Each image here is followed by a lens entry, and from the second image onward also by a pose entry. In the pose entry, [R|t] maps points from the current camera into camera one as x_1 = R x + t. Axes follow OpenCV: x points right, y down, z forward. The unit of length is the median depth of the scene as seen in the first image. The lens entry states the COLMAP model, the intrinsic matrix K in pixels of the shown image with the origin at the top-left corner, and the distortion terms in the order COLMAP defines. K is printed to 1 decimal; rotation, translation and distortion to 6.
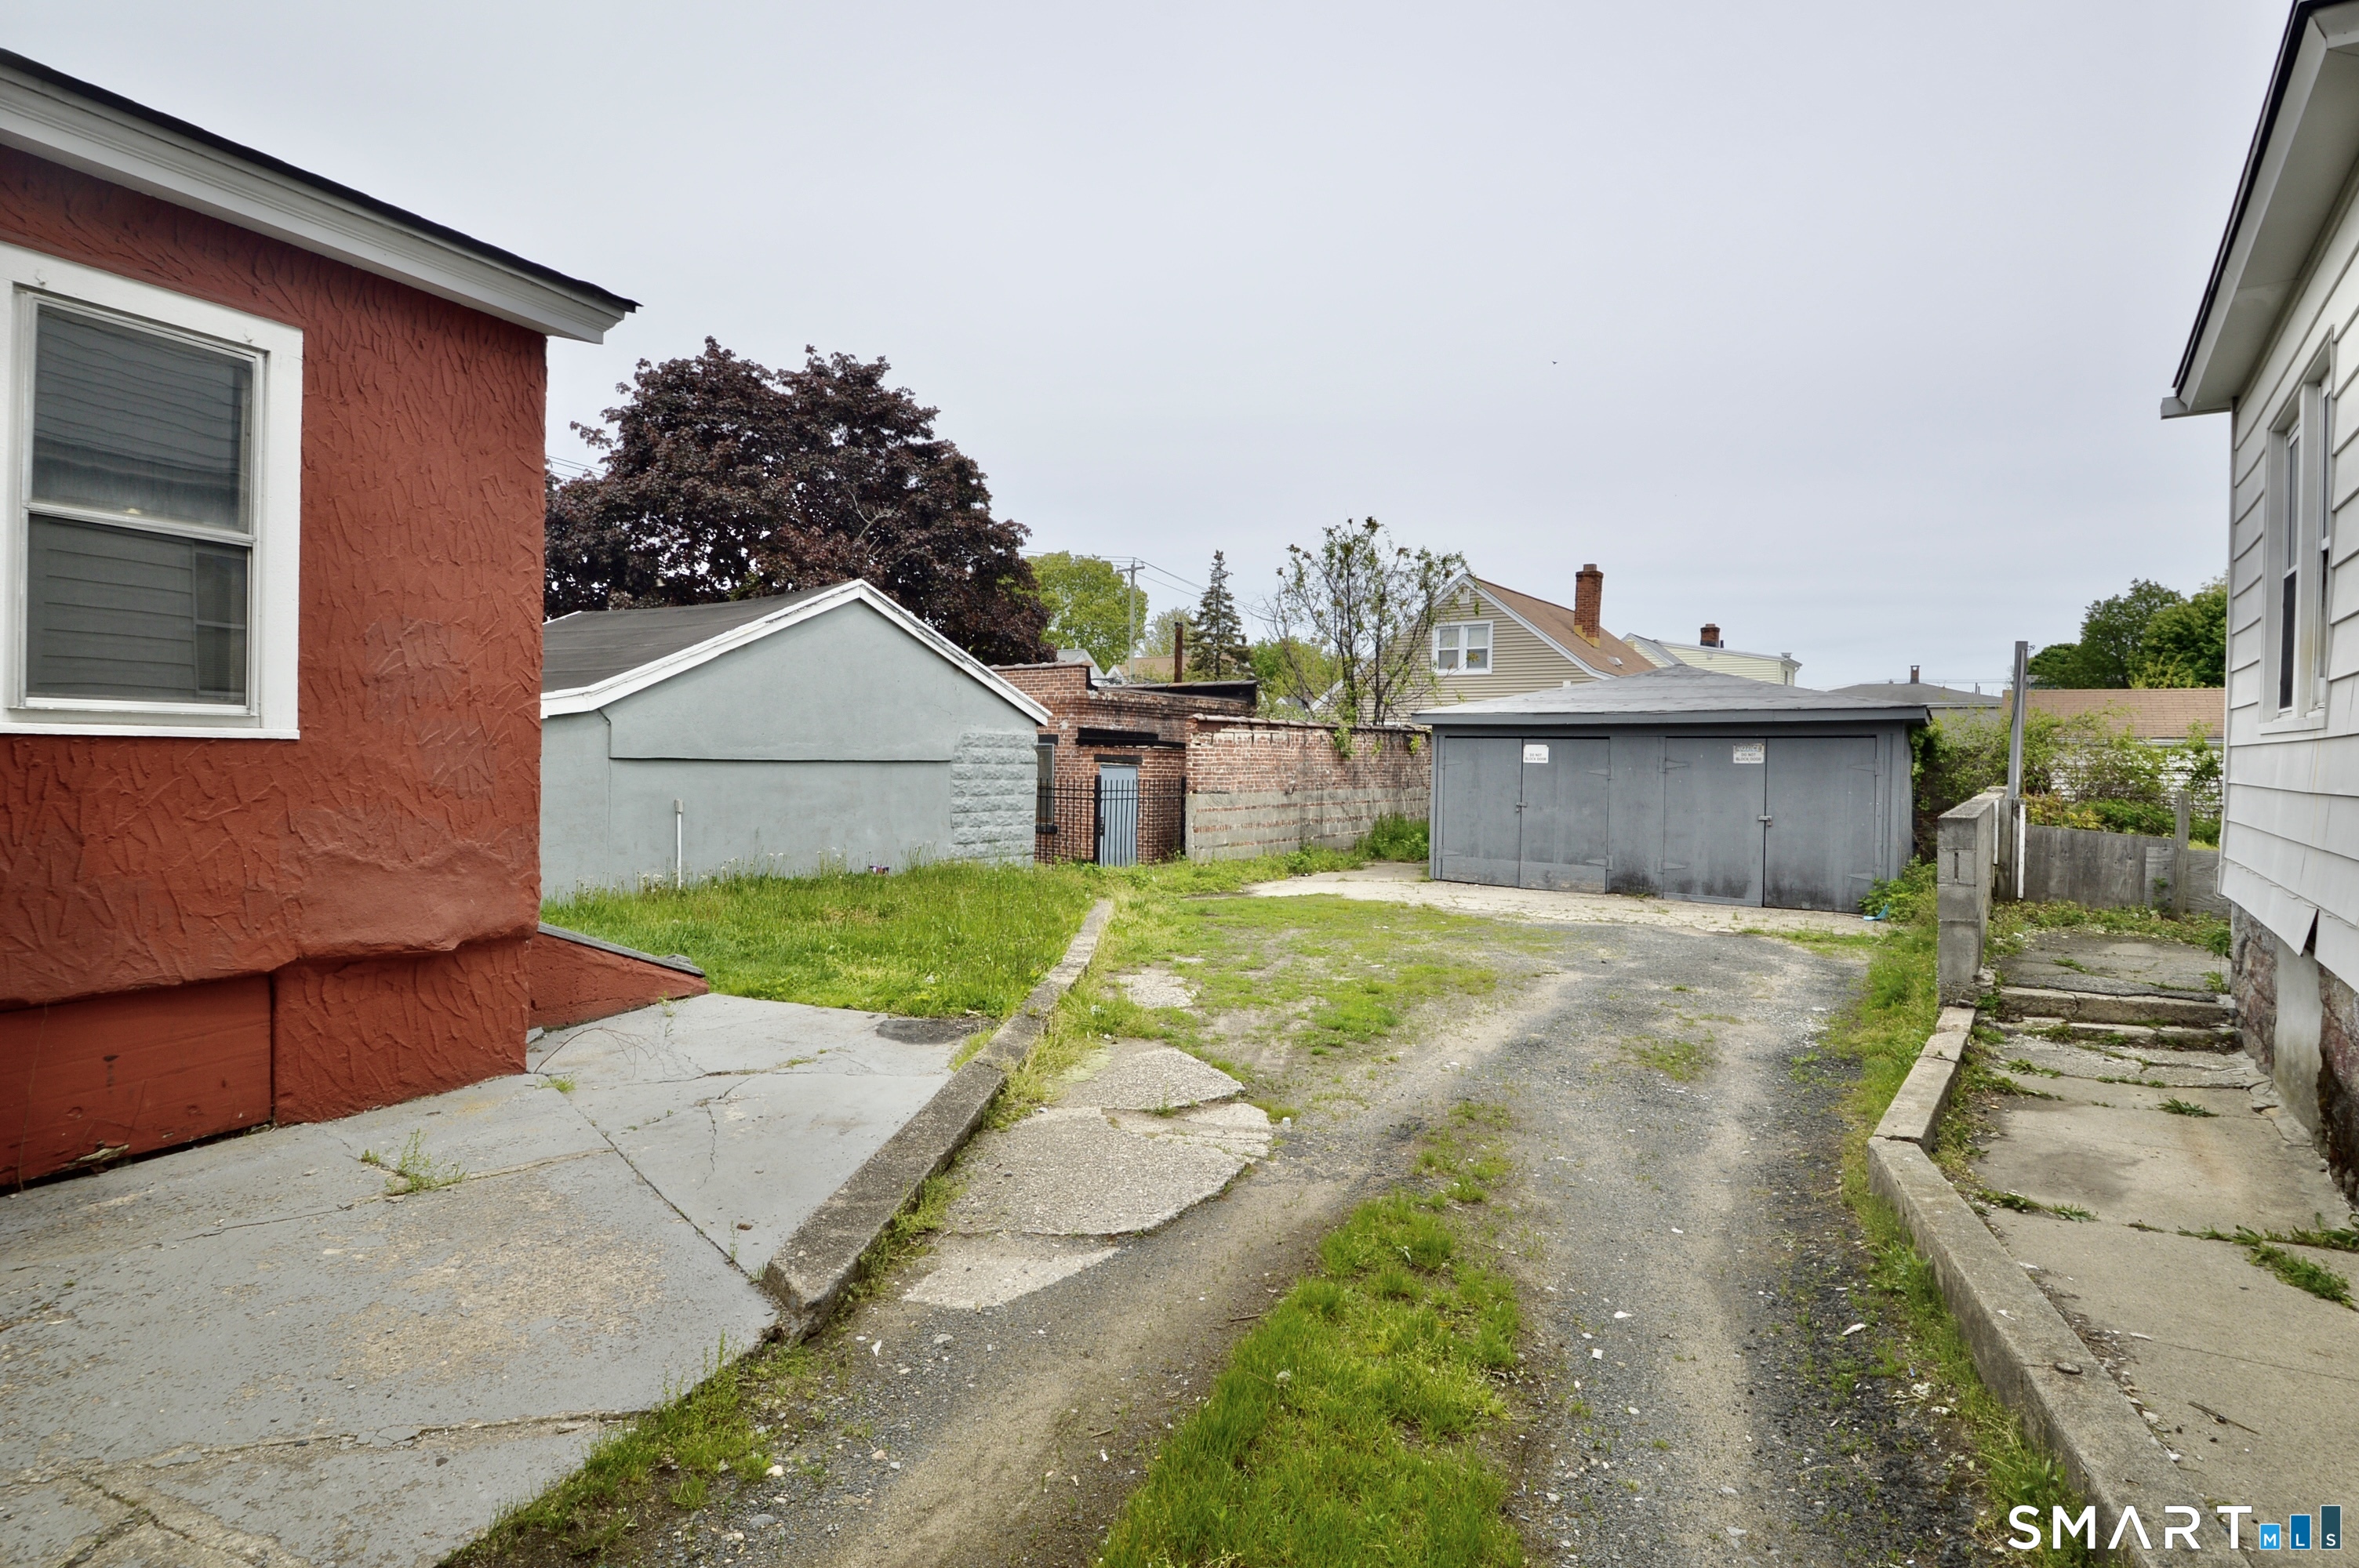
lens RADIAL K [[1225.5, 0, 1177.3], [0, 1225.5, 757.5], [0, 0, 1]] dist [0.000026, 0.000032]
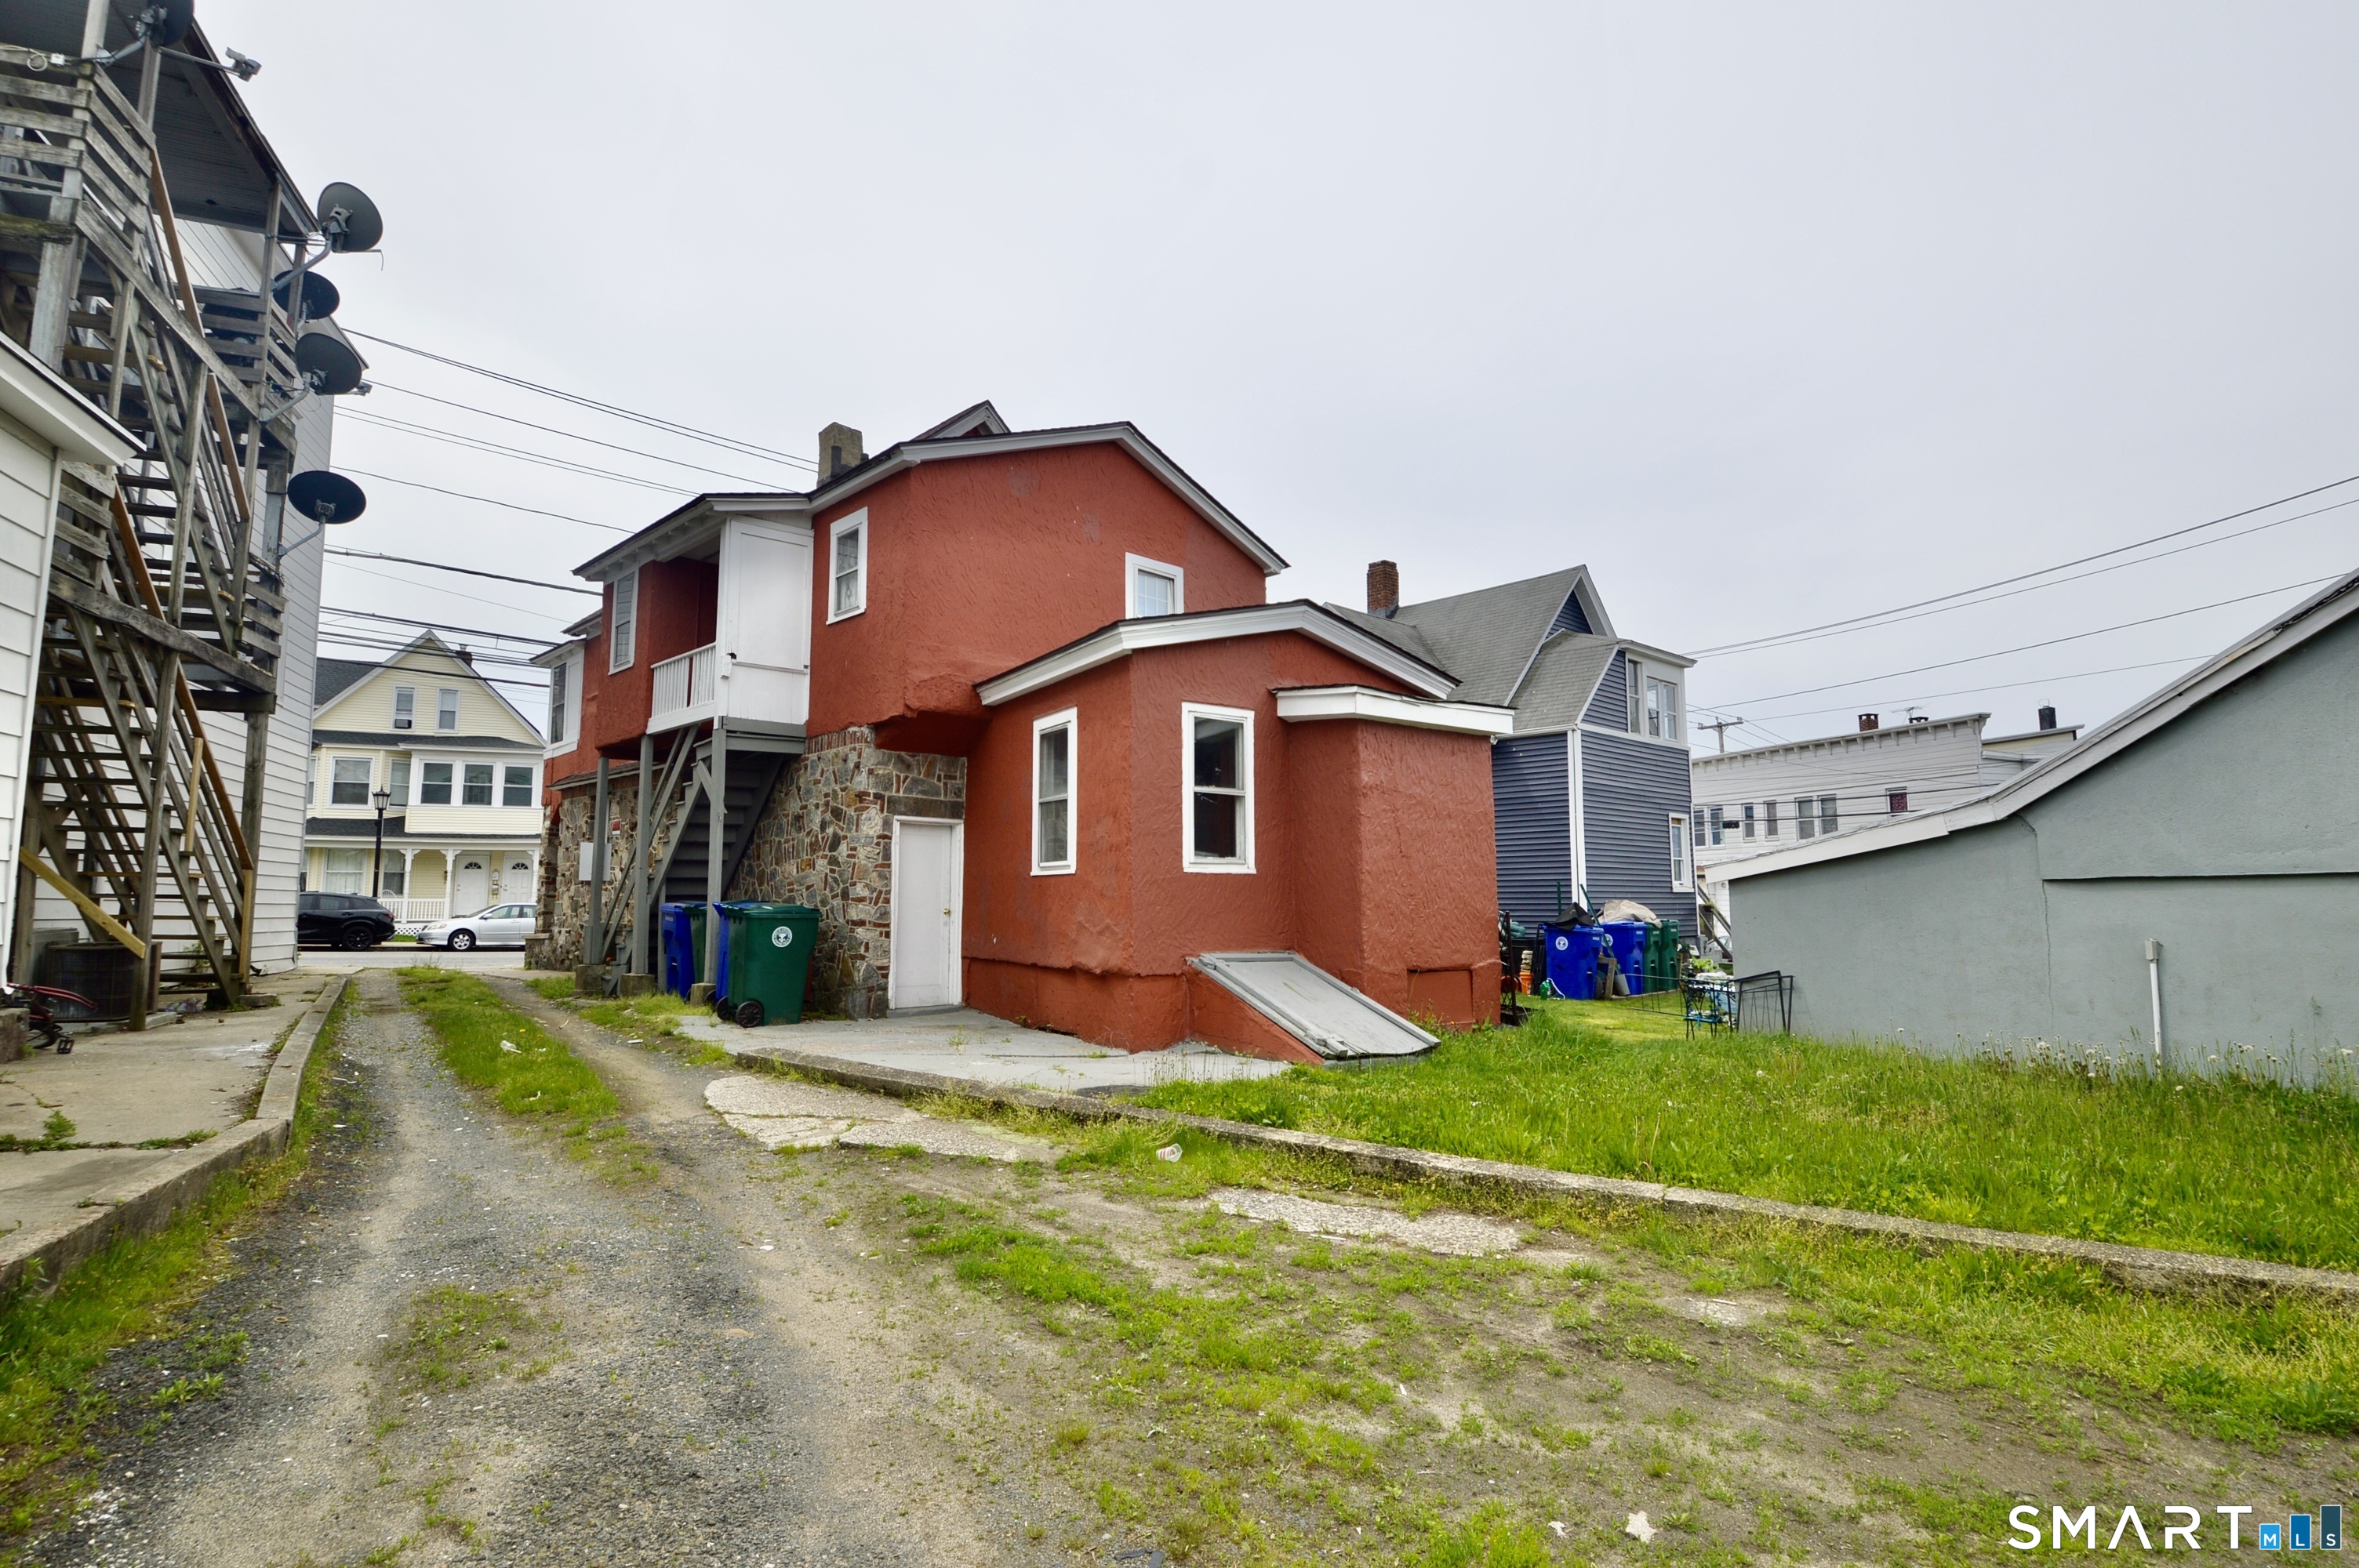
lens RADIAL K [[1190.9, 0, 1179.5], [0, 1190.9, 784.0], [0, 0, 1]] dist [0.000558, 0.000030]
pose [[-0.594110, -0.106434, -0.797311, 0.435442], [-0.010500, 0.992149, -0.124620, 0.038231], [0.804315, -0.065667, -0.590563, 1.014356]]
